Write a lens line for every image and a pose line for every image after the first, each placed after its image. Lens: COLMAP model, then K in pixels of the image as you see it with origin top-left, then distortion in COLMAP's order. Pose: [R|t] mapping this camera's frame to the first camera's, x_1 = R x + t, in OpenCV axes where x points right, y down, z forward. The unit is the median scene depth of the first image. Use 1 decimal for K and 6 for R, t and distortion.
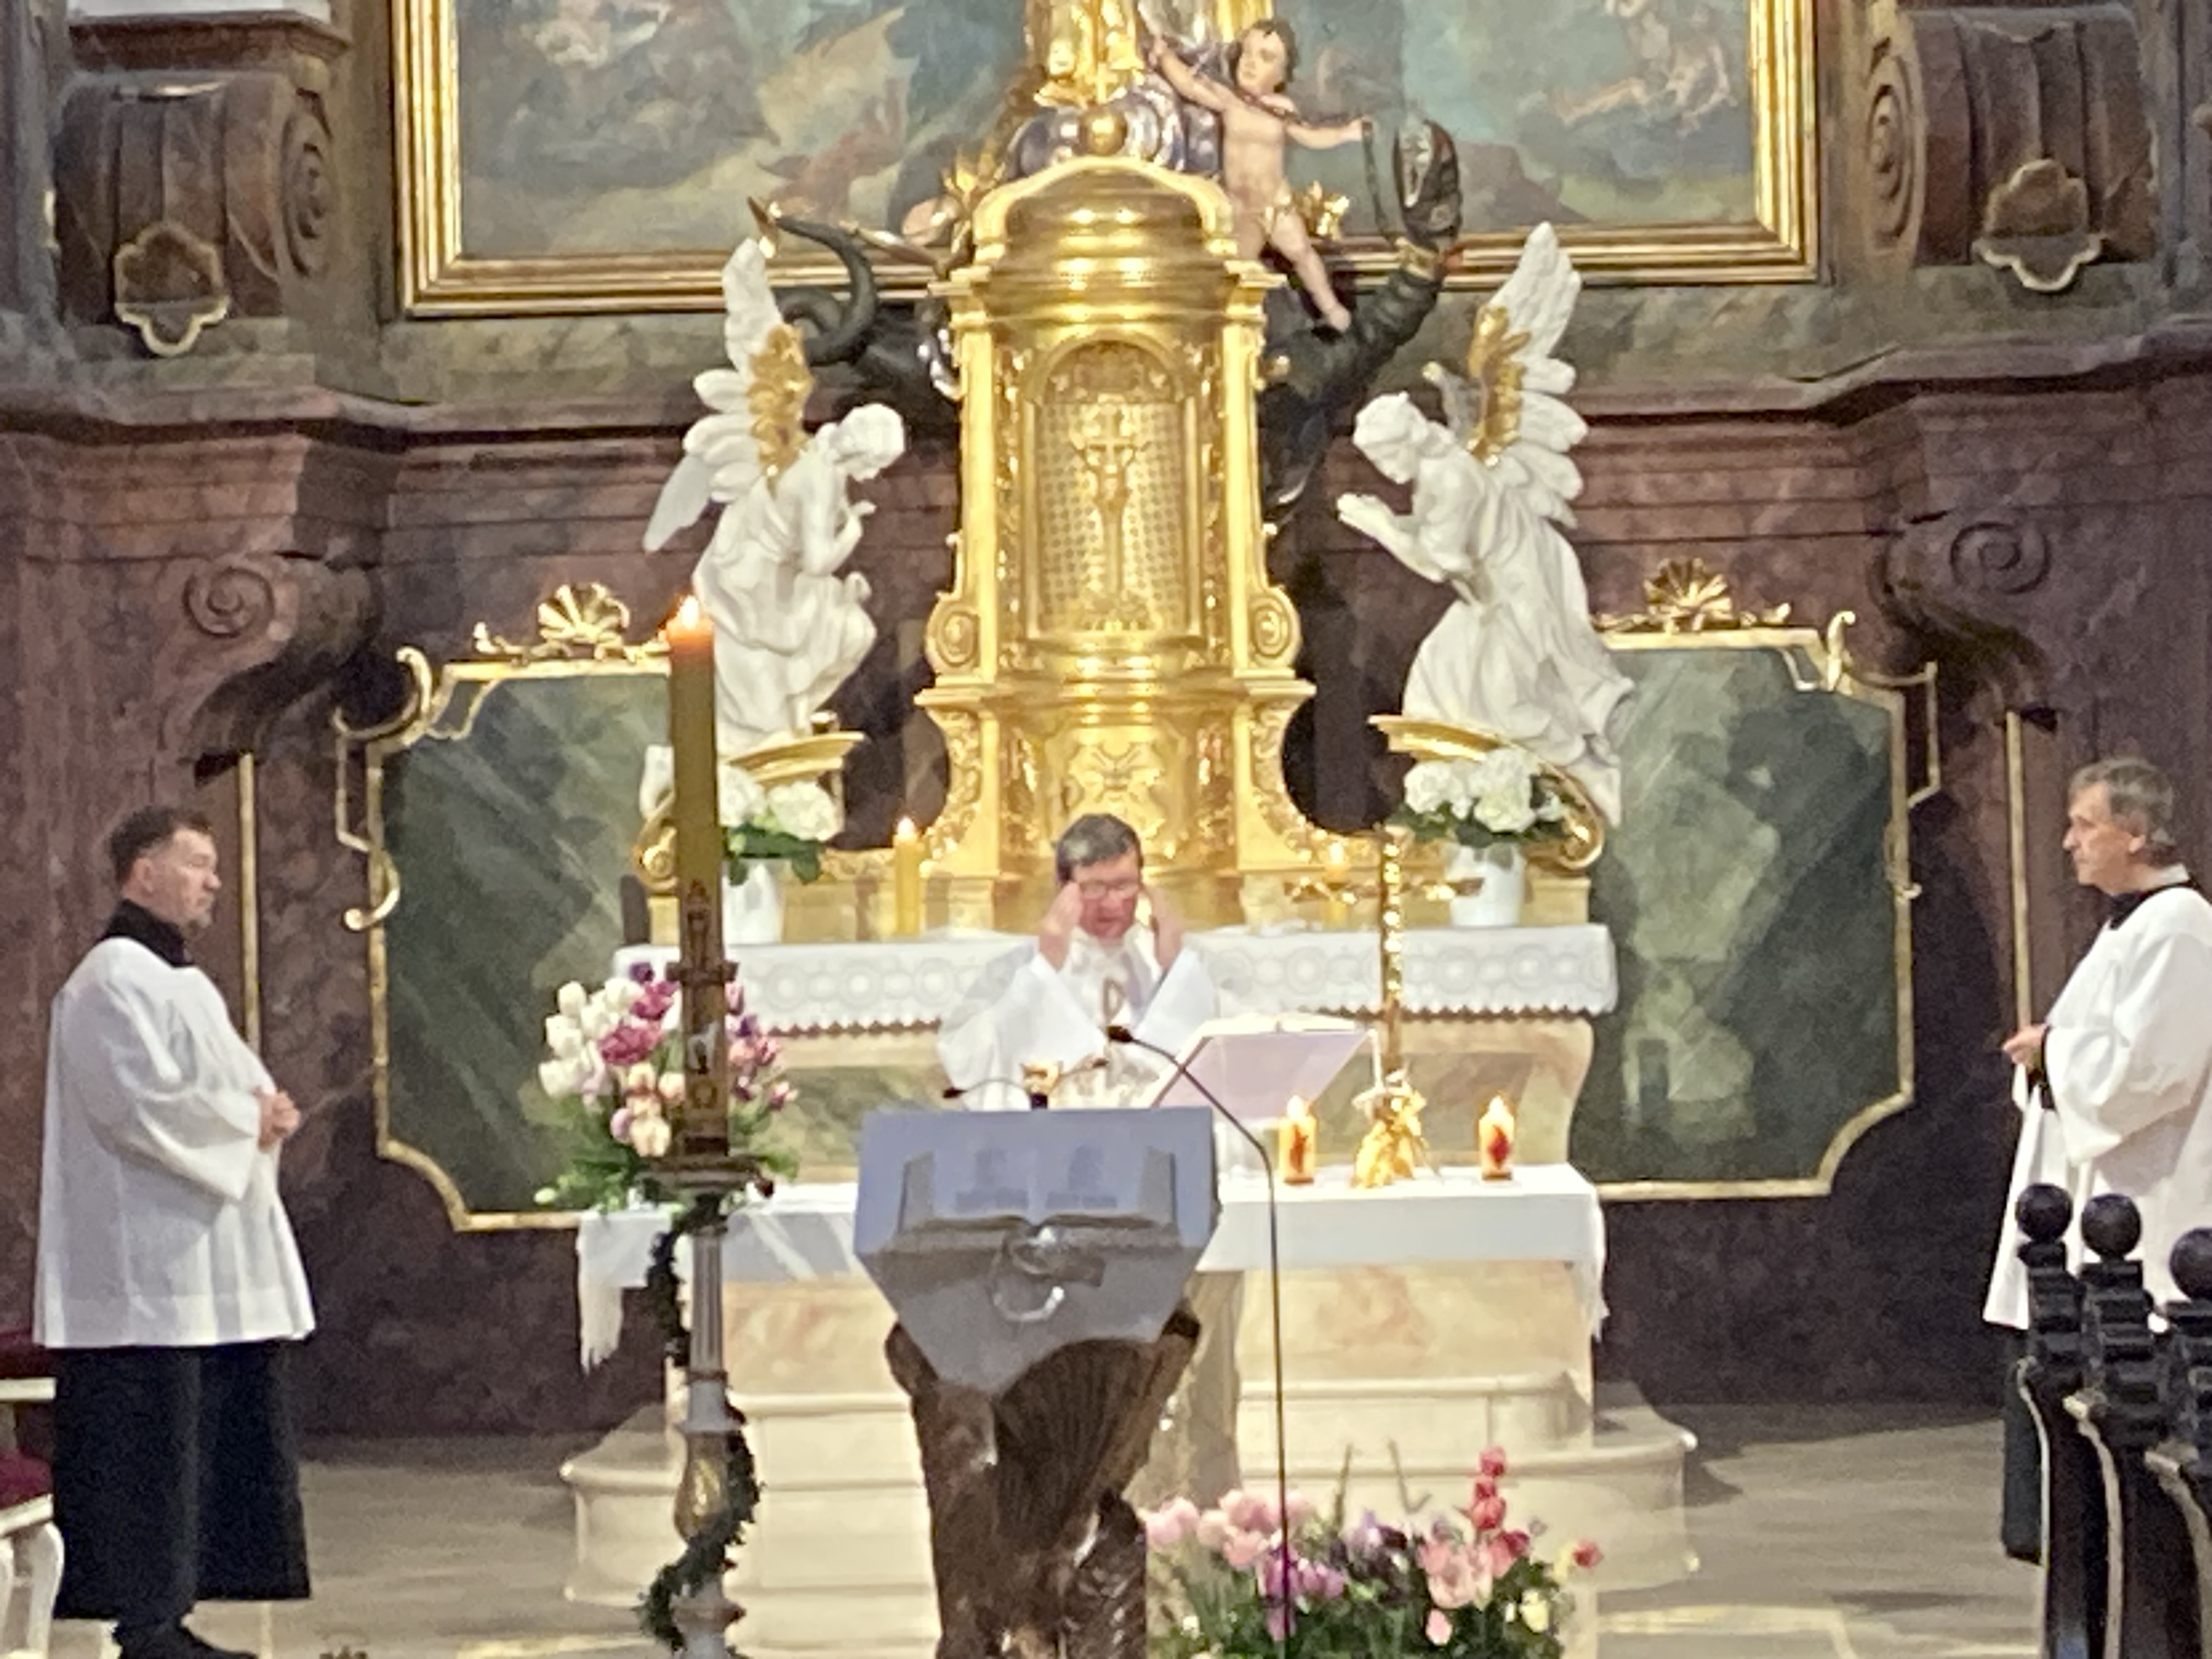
lens RADIAL K [[8522.6, 0, 1106.0], [0, 8522.6, 829.5], [0, 0, 1]] dist [0.039620, 0.974743]
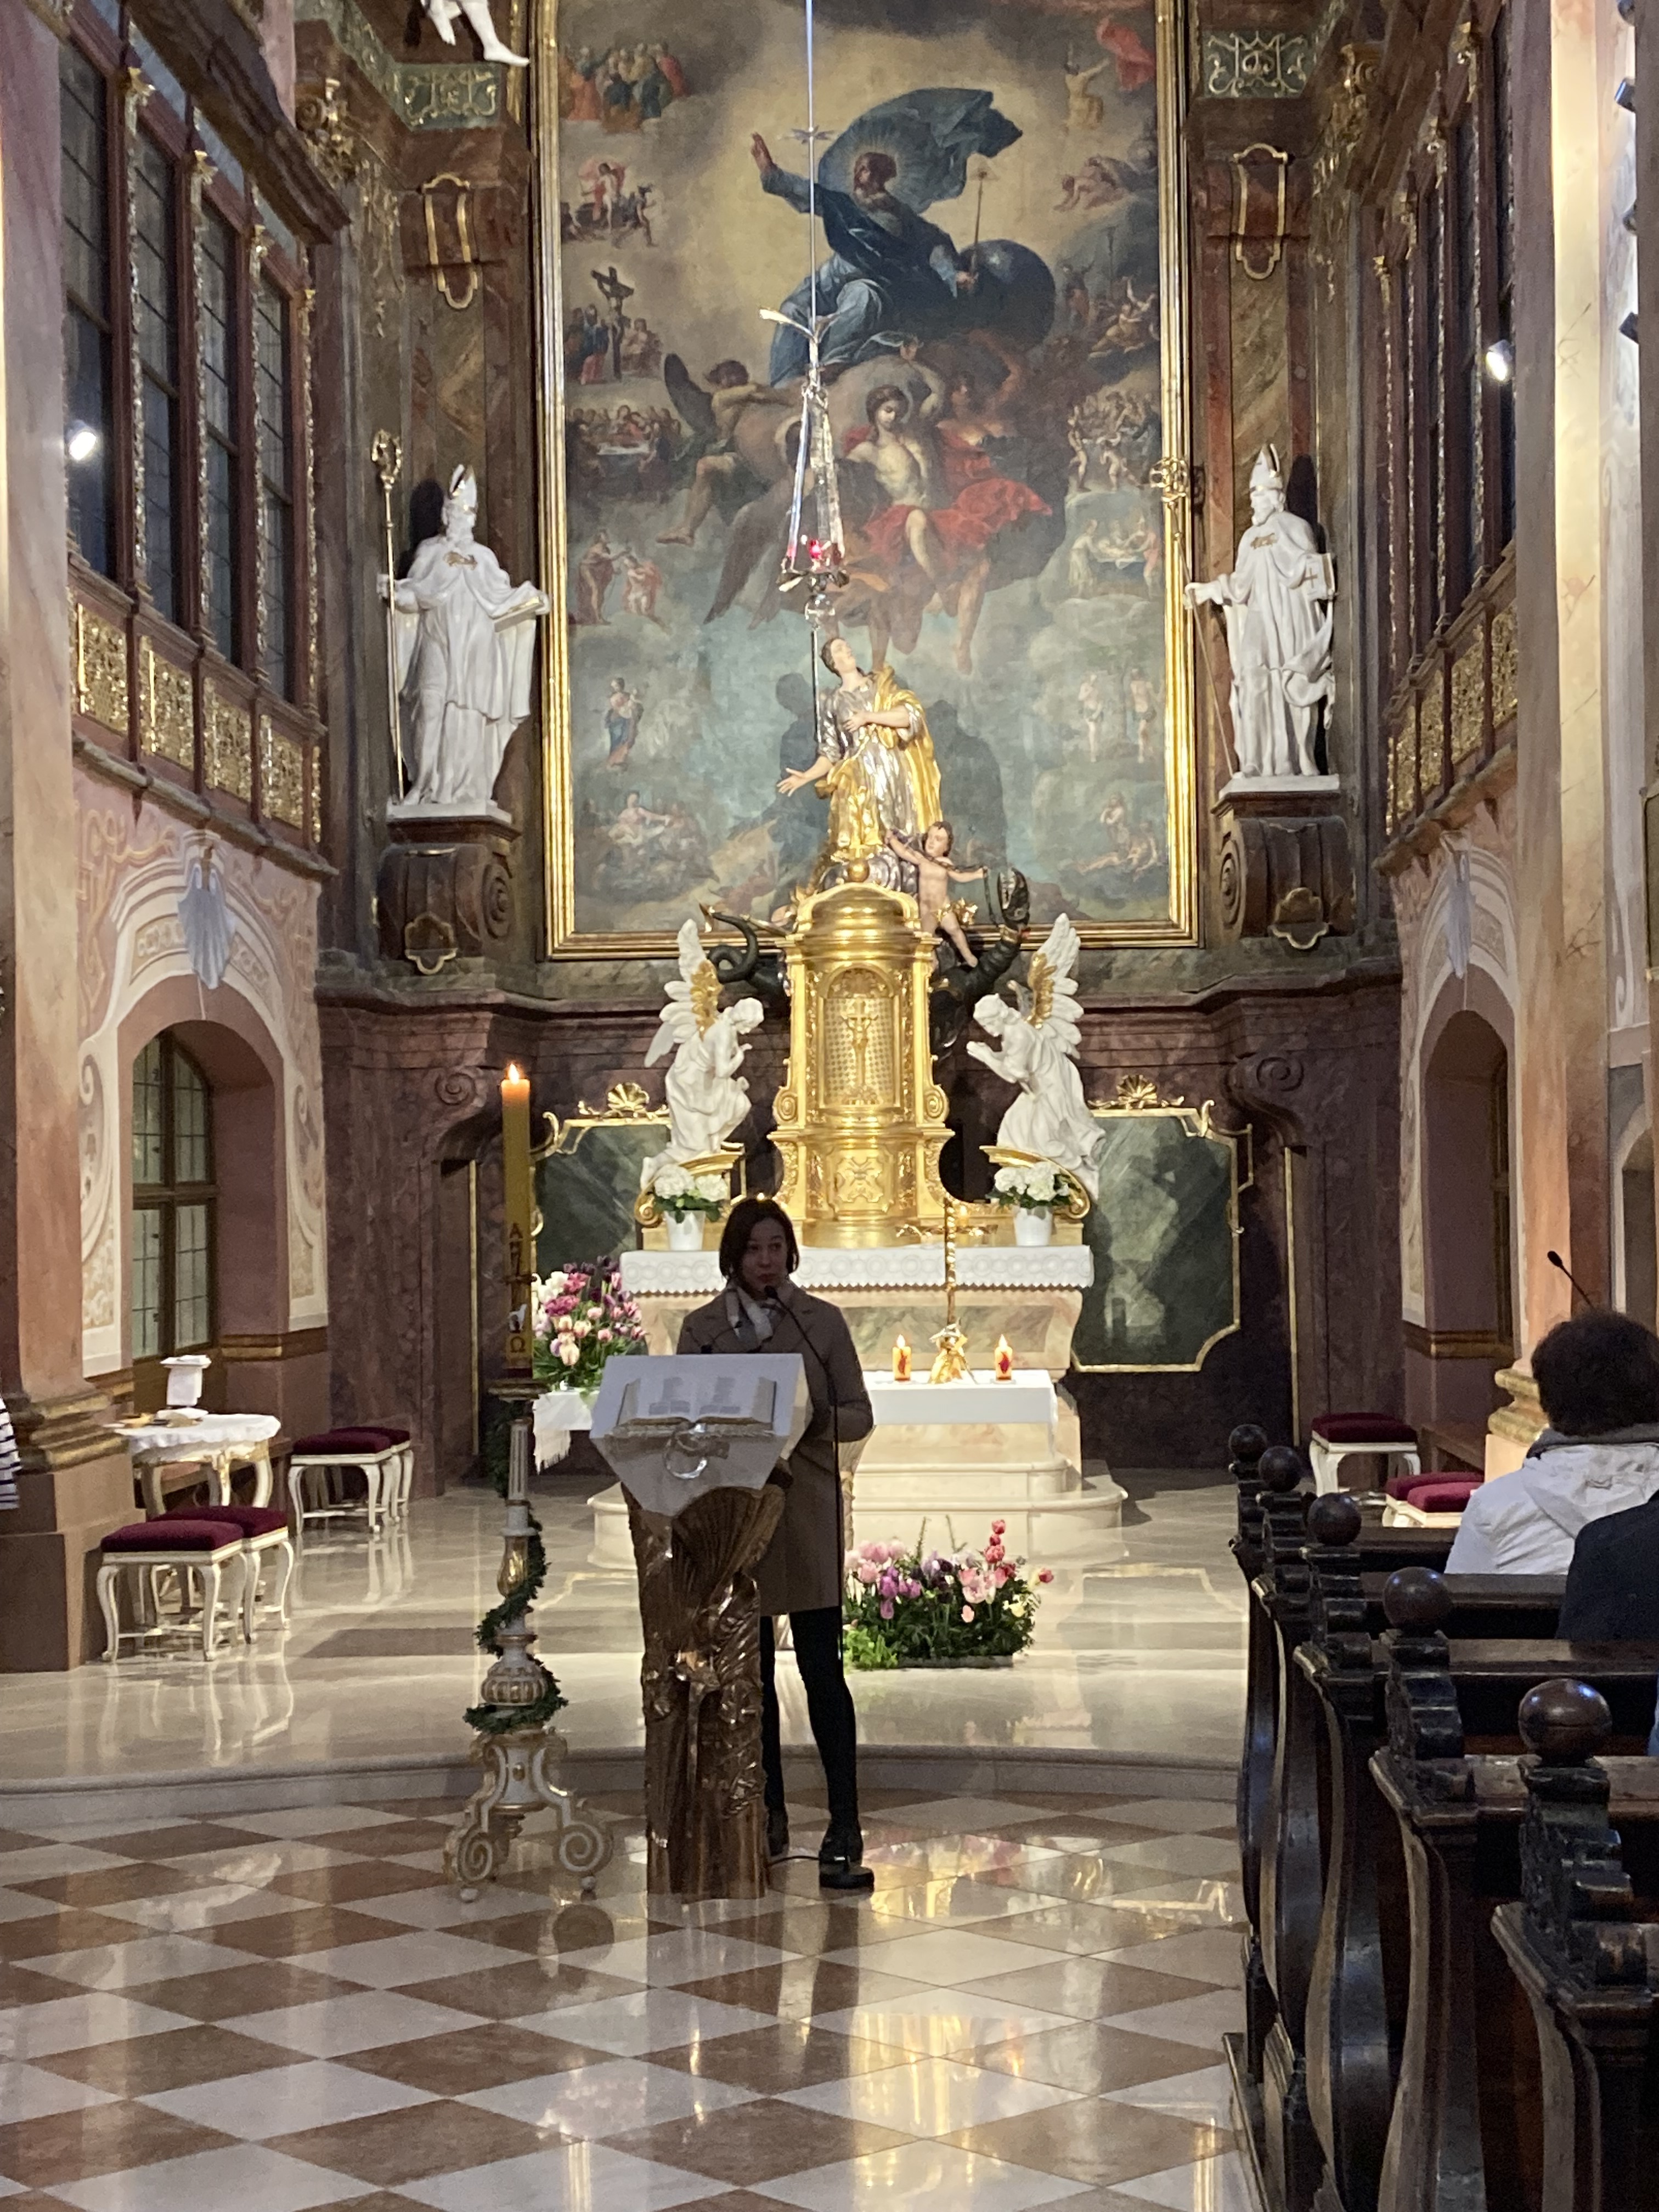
lens RADIAL K [[3358.4, 0, 829.5], [0, 3358.4, 1106.0], [0, 0, 1]] dist [0.182513, -0.108131]
pose [[0.999298, 0.008107, -0.036565, 0.023807], [-0.009089, 0.999600, -0.026774, -0.000433], [0.036333, 0.027087, 0.998973, 0.159527]]
